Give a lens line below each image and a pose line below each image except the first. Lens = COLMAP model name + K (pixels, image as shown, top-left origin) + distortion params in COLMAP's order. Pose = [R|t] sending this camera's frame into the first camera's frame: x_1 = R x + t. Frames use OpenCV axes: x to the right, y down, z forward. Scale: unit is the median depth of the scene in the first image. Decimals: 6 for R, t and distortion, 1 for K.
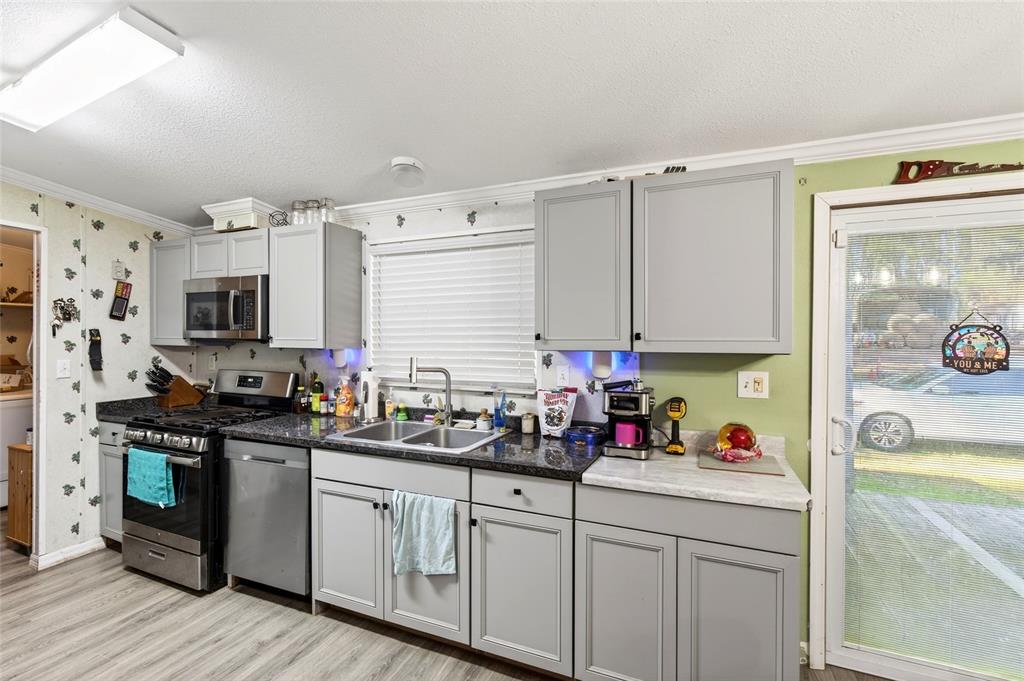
lens RADIAL K [[462.2, 0, 509.7], [0, 462.2, 339.1], [0, 0, 1]] dist [0.000059, 0.000784]
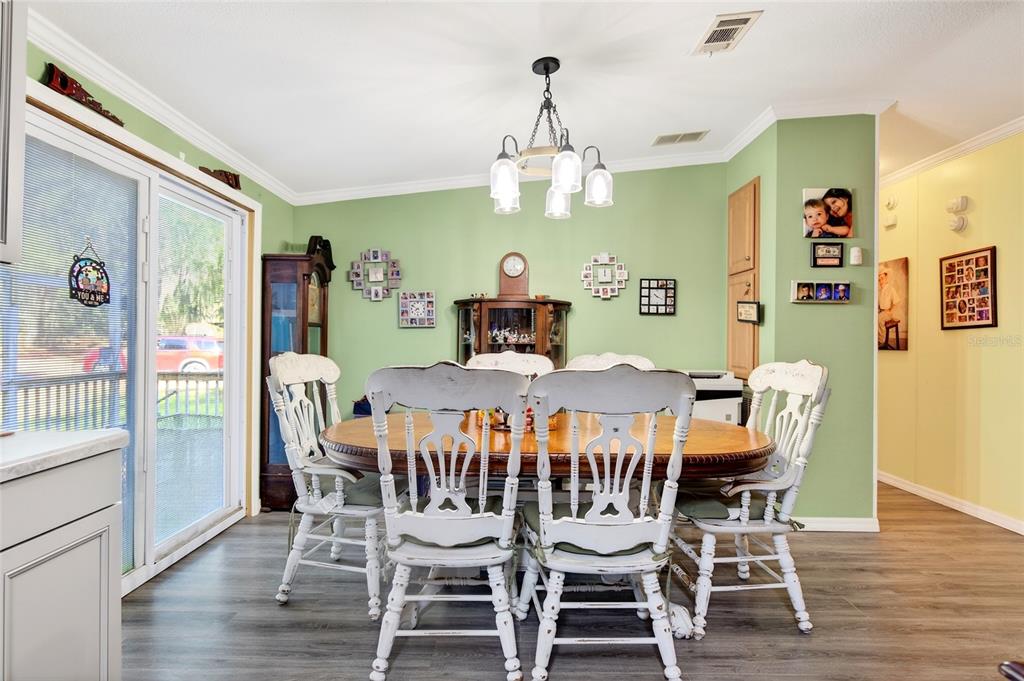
lens RADIAL K [[527.8, 0, 512.0], [0, 527.8, 340.5], [0, 0, 1]] dist [0.001582, 0.000516]
pose [[-0.403259, -0.009314, 0.915039, -0.446059], [-0.011218, 0.999923, 0.005234, 0.133440], [-0.915017, -0.008155, -0.403332, 0.604460]]
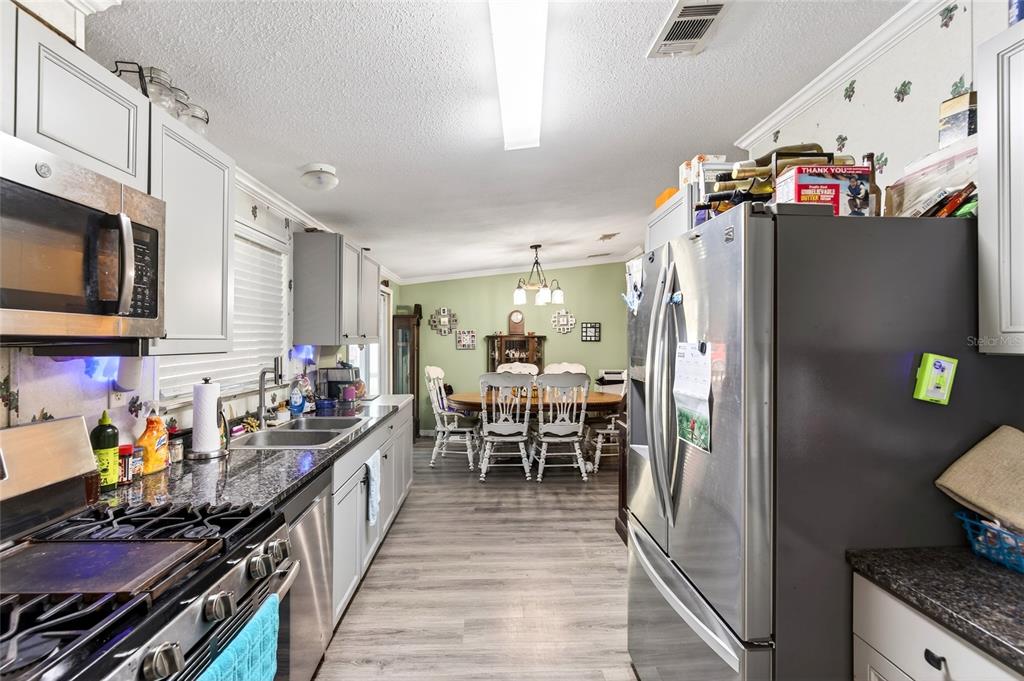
lens RADIAL K [[462.2, 0, 509.7], [0, 462.2, 339.1], [0, 0, 1]] dist [0.000059, 0.000784]
pose [[-0.437722, -0.006048, 0.899090, -1.733512], [-0.003396, 0.999981, 0.005073, -0.003801], [-0.899104, -0.000833, -0.437734, 1.377102]]
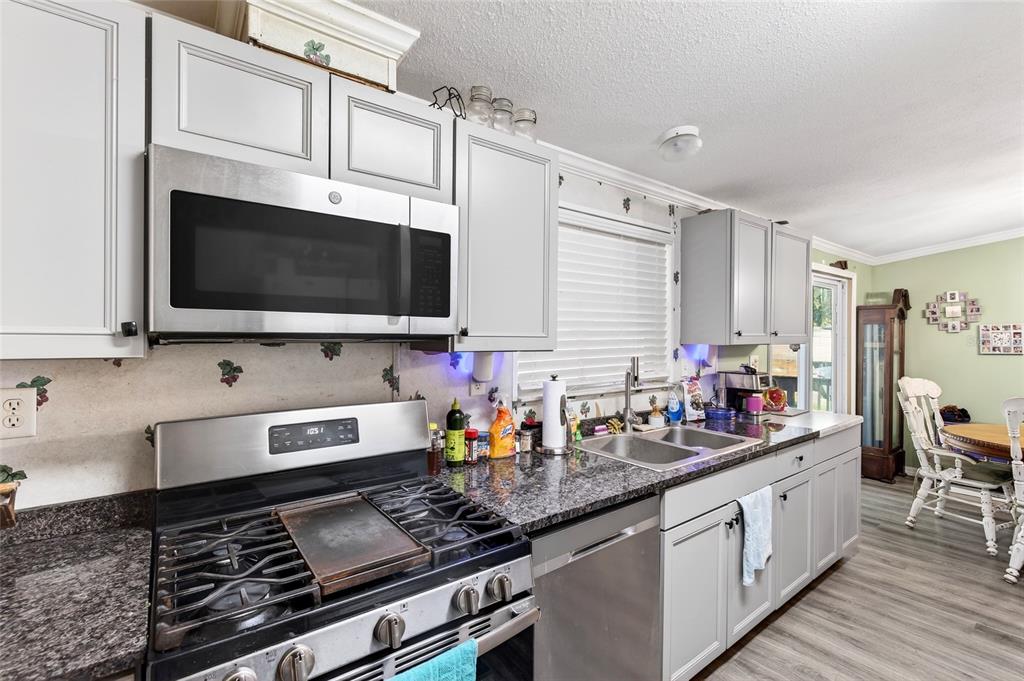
lens RADIAL K [[462.2, 0, 509.7], [0, 462.2, 339.1], [0, 0, 1]] dist [0.000059, 0.000784]
pose [[0.484255, -0.008266, 0.874888, -1.473672], [-0.000417, 0.999953, 0.009678, -0.001644], [-0.874927, -0.005051, 0.484229, 1.102842]]
